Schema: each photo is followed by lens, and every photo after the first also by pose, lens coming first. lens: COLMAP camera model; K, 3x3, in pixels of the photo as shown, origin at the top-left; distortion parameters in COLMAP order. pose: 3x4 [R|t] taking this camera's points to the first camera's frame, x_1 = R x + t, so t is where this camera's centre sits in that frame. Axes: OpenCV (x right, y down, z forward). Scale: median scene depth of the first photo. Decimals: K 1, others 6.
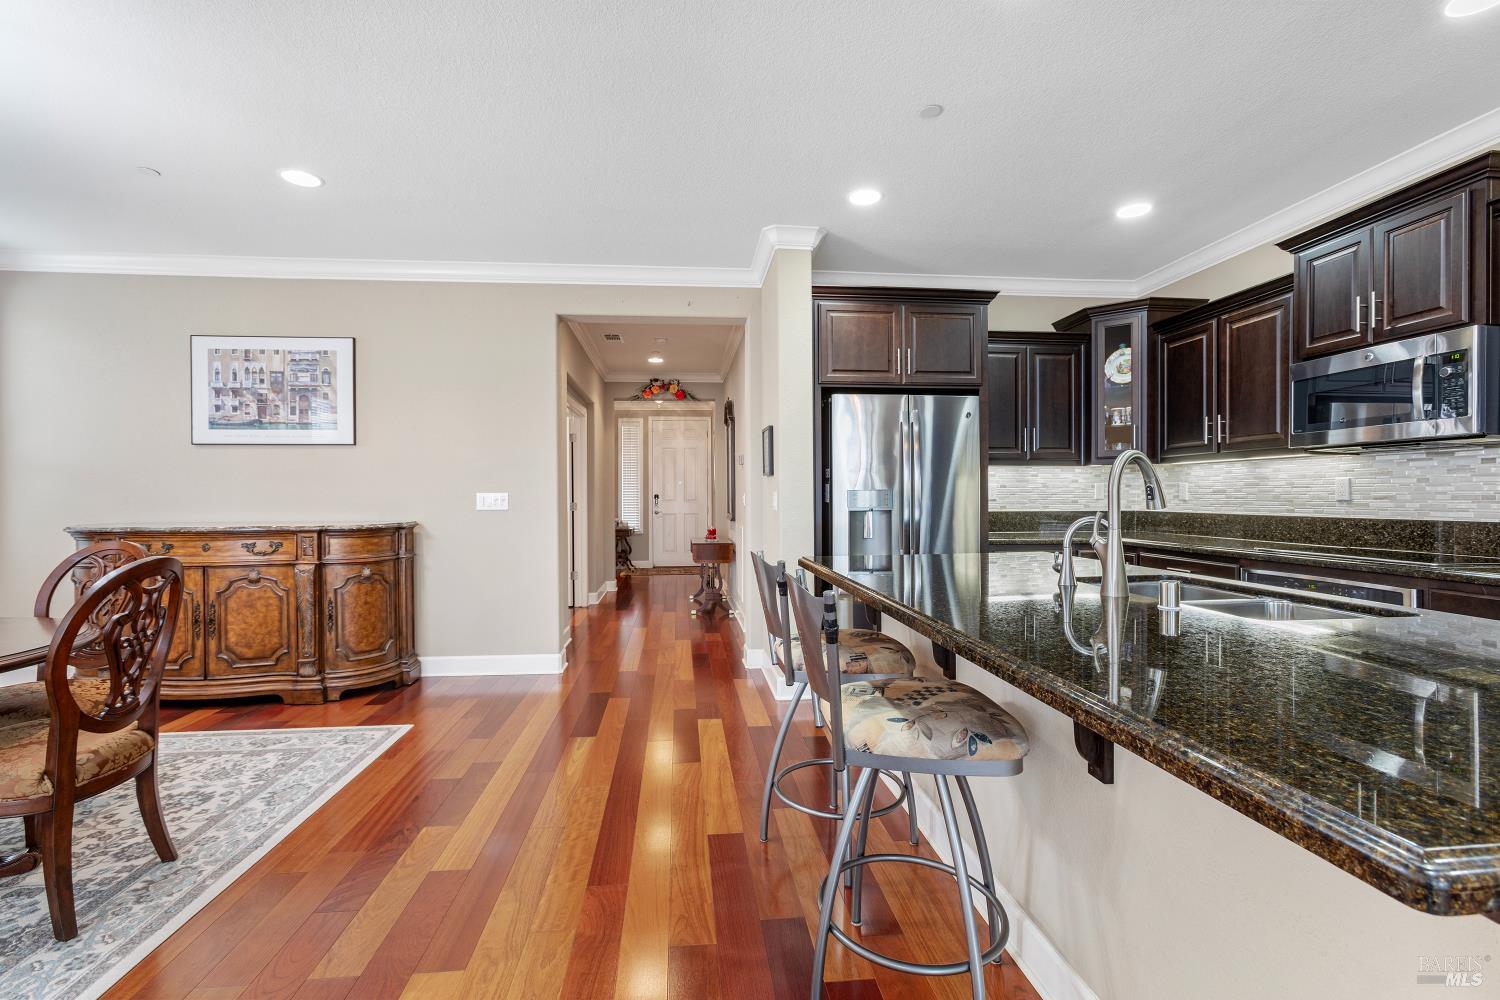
lens RADIAL K [[666.0, 0, 740.4], [0, 666.0, 497.4], [0, 0, 1]] dist [-0.012854, 0.011165]
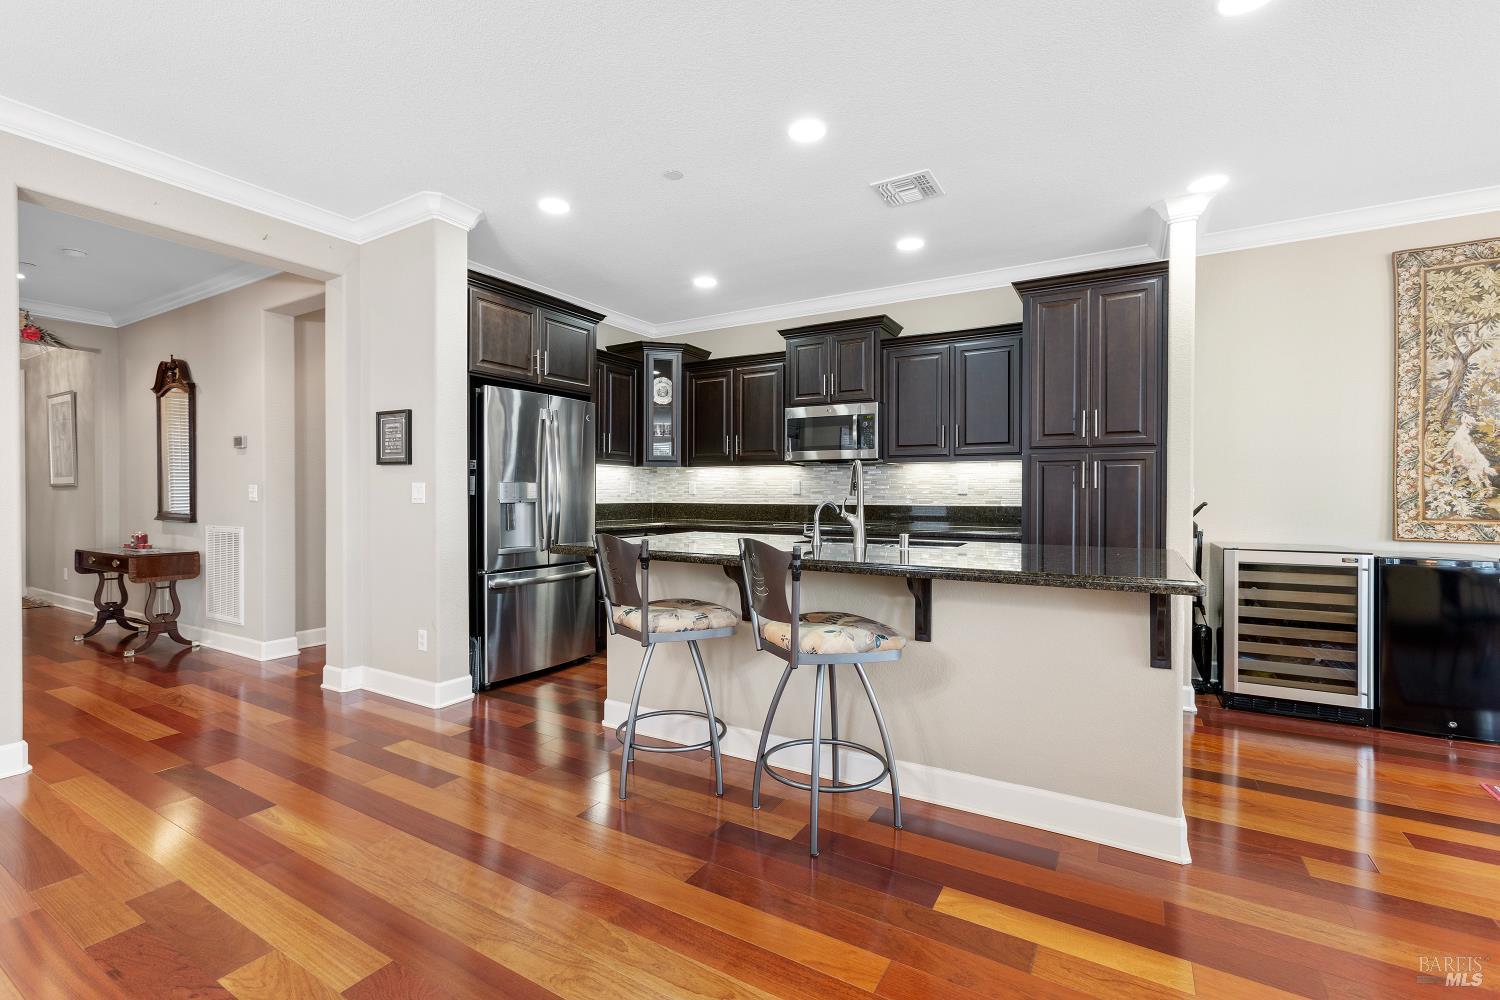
lens RADIAL K [[659.8, 0, 741.8], [0, 659.8, 497.9], [0, 0, 1]] dist [-0.013254, 0.009672]
pose [[0.591853, -0.000671, 0.806046, -0.417697], [-0.001836, 0.999996, 0.002181, 0.009675], [-0.806044, -0.002770, 0.591849, 0.117332]]
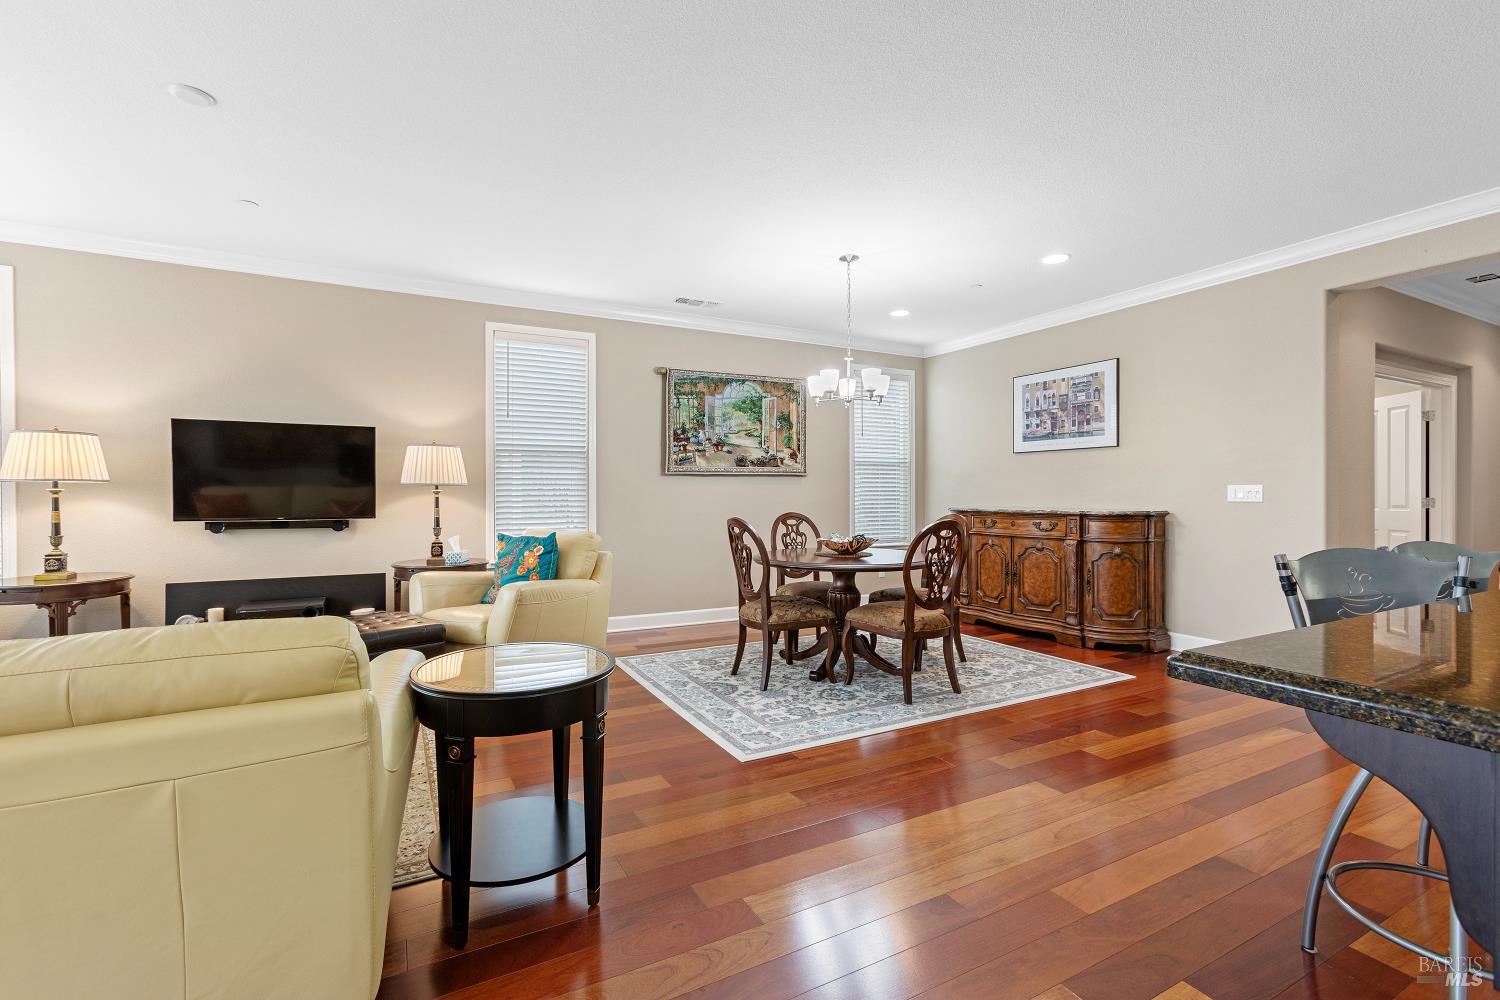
lens RADIAL K [[666.0, 0, 740.4], [0, 666.0, 497.4], [0, 0, 1]] dist [-0.012854, 0.011165]
pose [[0.391390, 0.008651, -0.920184, 0.289960], [-0.005480, 0.999960, 0.007070, 0.010058], [0.920208, 0.002275, 0.391422, -0.119103]]
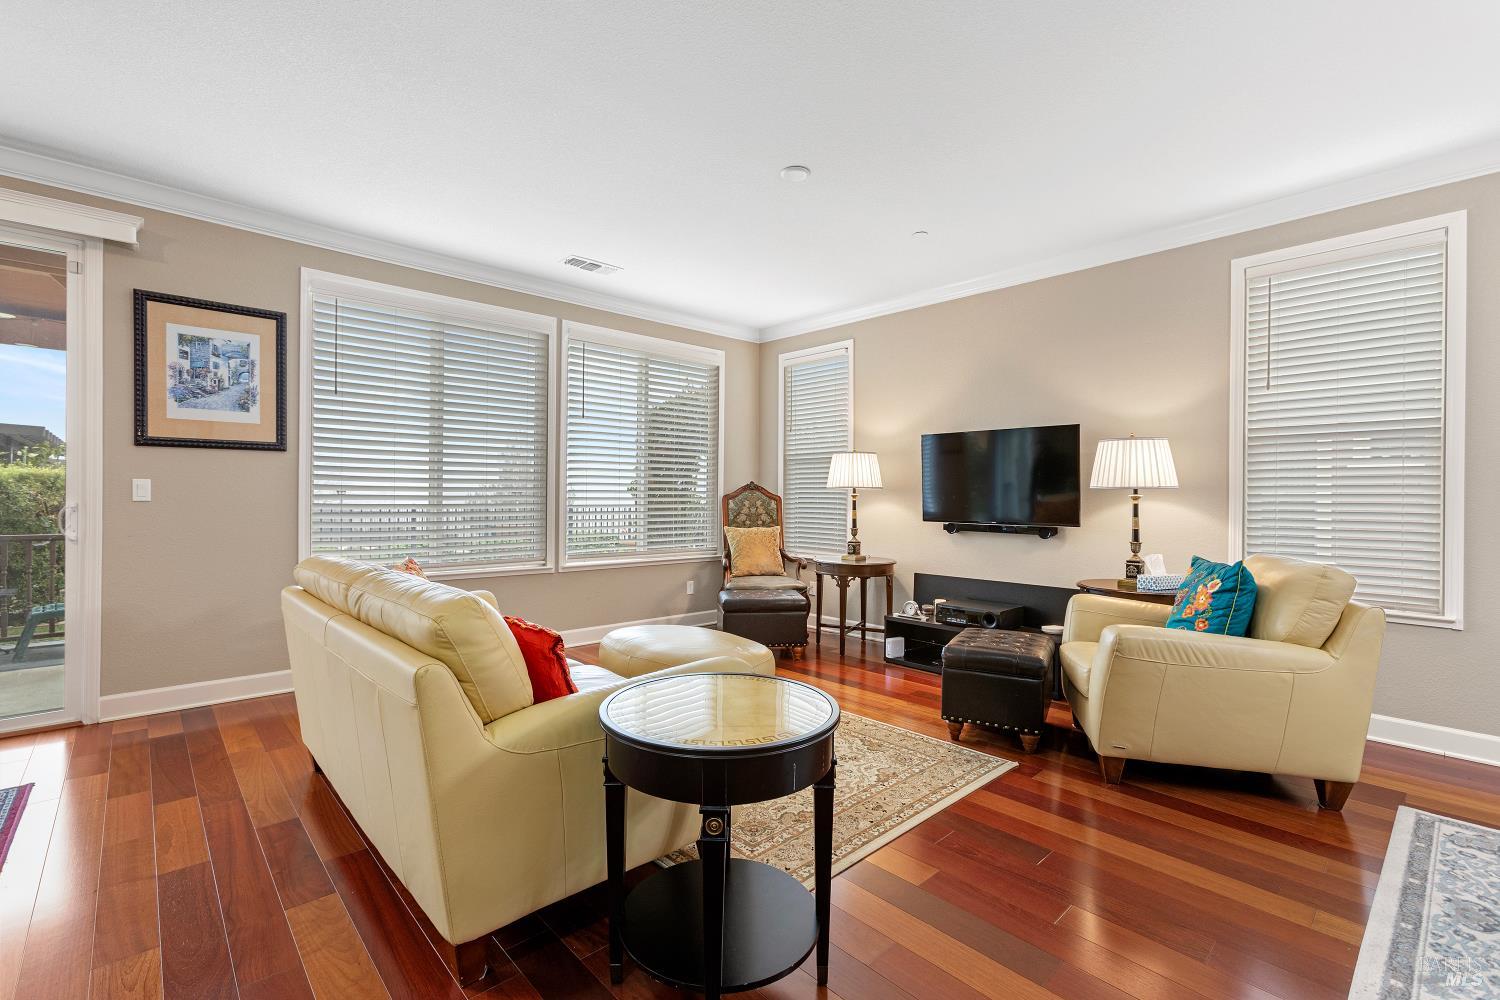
lens RADIAL K [[659.8, 0, 741.8], [0, 659.8, 497.9], [0, 0, 1]] dist [-0.013254, 0.009672]
pose [[-0.796988, -0.001300, -0.603994, 0.016403], [-0.005994, 0.999965, 0.005757, 0.010538], [0.603965, 0.008209, -0.796968, 0.233598]]
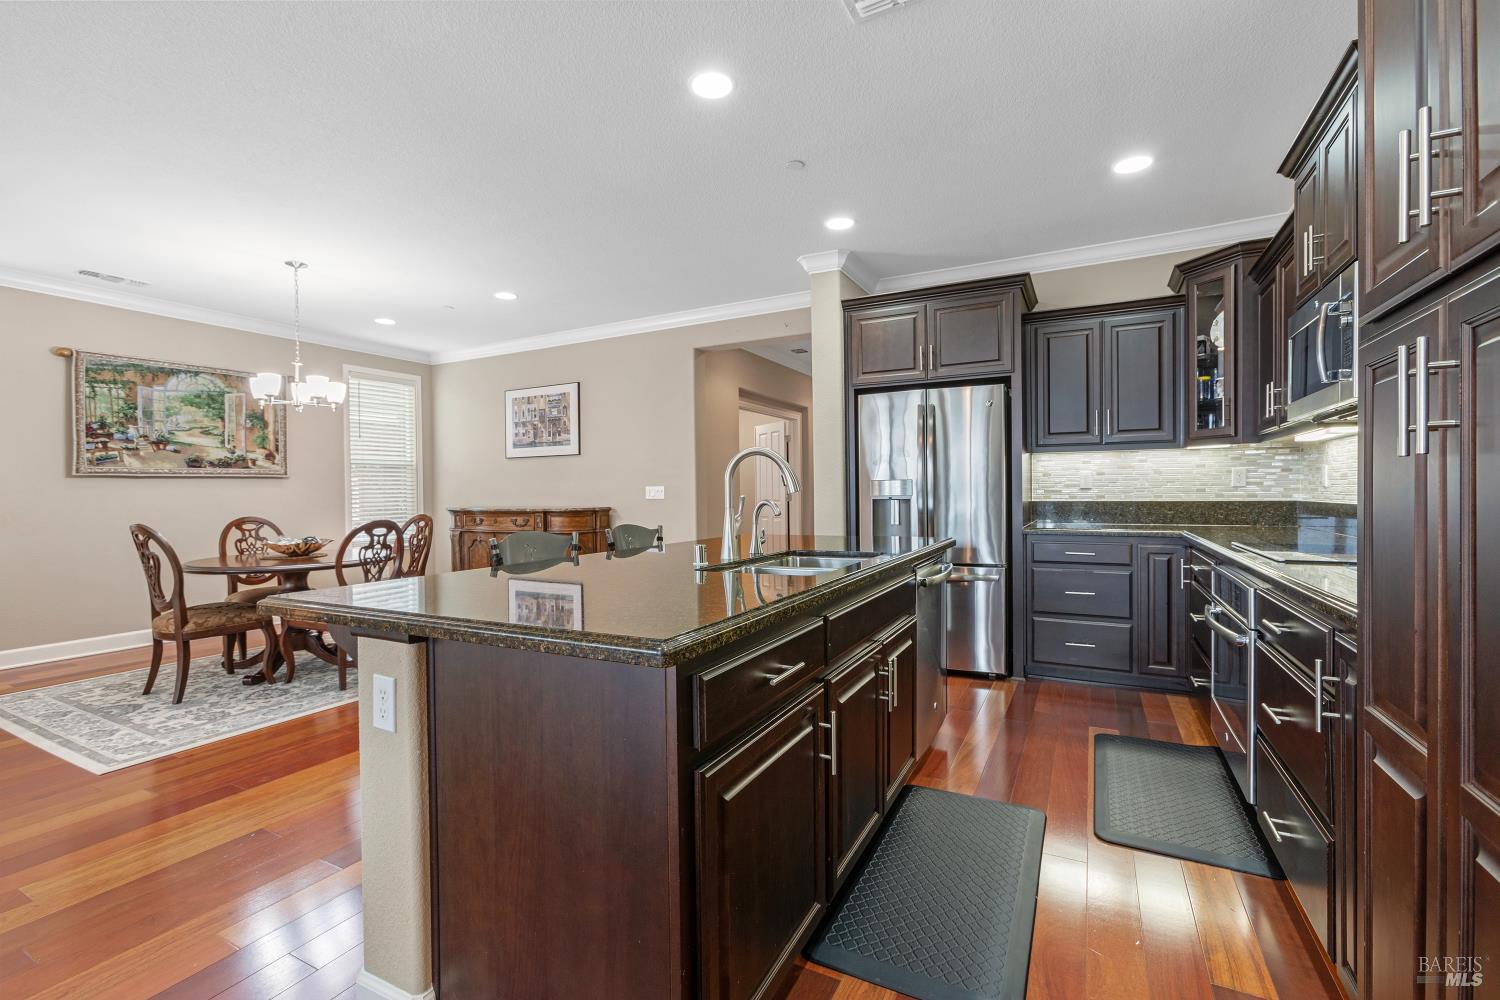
lens RADIAL K [[666.0, 0, 740.4], [0, 666.0, 497.4], [0, 0, 1]] dist [-0.012854, 0.011165]
pose [[0.833694, -0.000780, -0.552227, 0.583696], [0.005391, 0.999963, 0.006726, 0.008589], [0.552201, -0.008584, 0.833667, -0.042418]]
